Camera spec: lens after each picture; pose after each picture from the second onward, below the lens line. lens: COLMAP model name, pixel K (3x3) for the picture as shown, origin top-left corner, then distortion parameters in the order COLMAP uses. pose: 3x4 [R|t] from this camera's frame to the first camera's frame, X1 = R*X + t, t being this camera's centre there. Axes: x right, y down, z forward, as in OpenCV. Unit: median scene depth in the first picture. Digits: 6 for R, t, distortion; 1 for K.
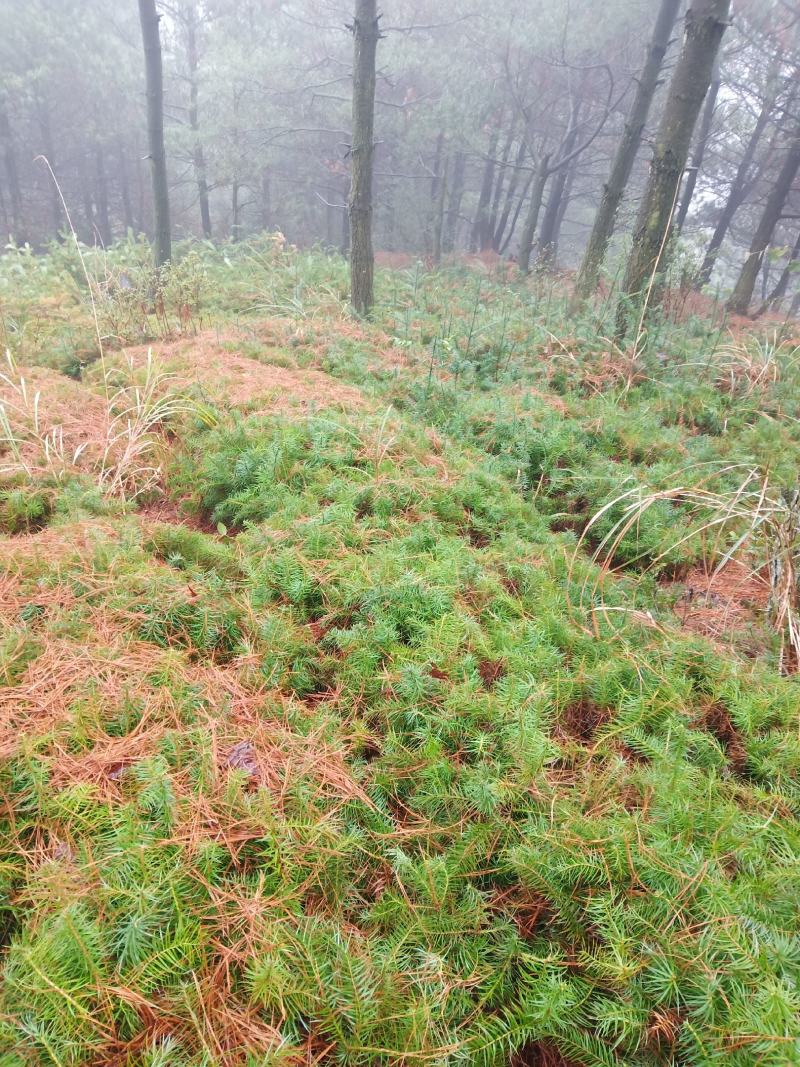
lens RADIAL K [[796.4, 0, 400.0], [0, 796.4, 533.5], [0, 0, 1]] dist [-0.003702, -0.002359]
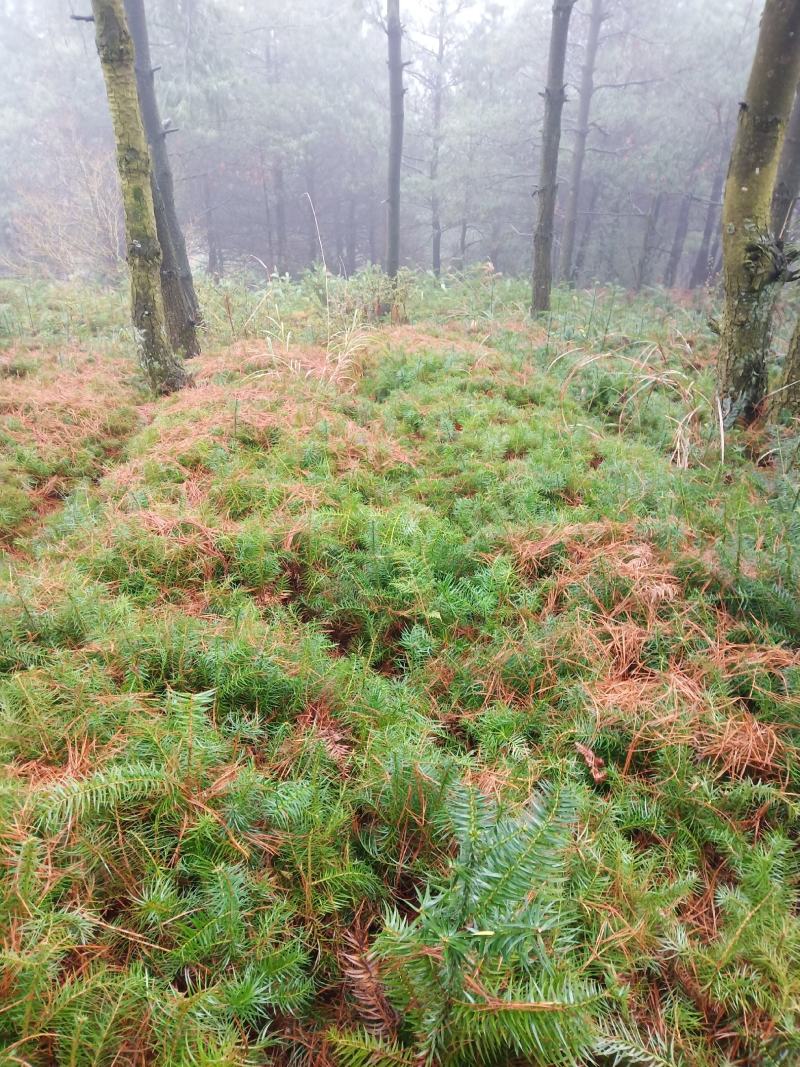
lens RADIAL K [[796.4, 0, 400.0], [0, 796.4, 533.5], [0, 0, 1]] dist [-0.003702, -0.002359]
pose [[0.961629, 0.086475, -0.260369, 0.054372], [-0.099177, 0.994417, -0.036024, 0.064046], [0.255800, 0.060465, 0.964837, -0.120133]]
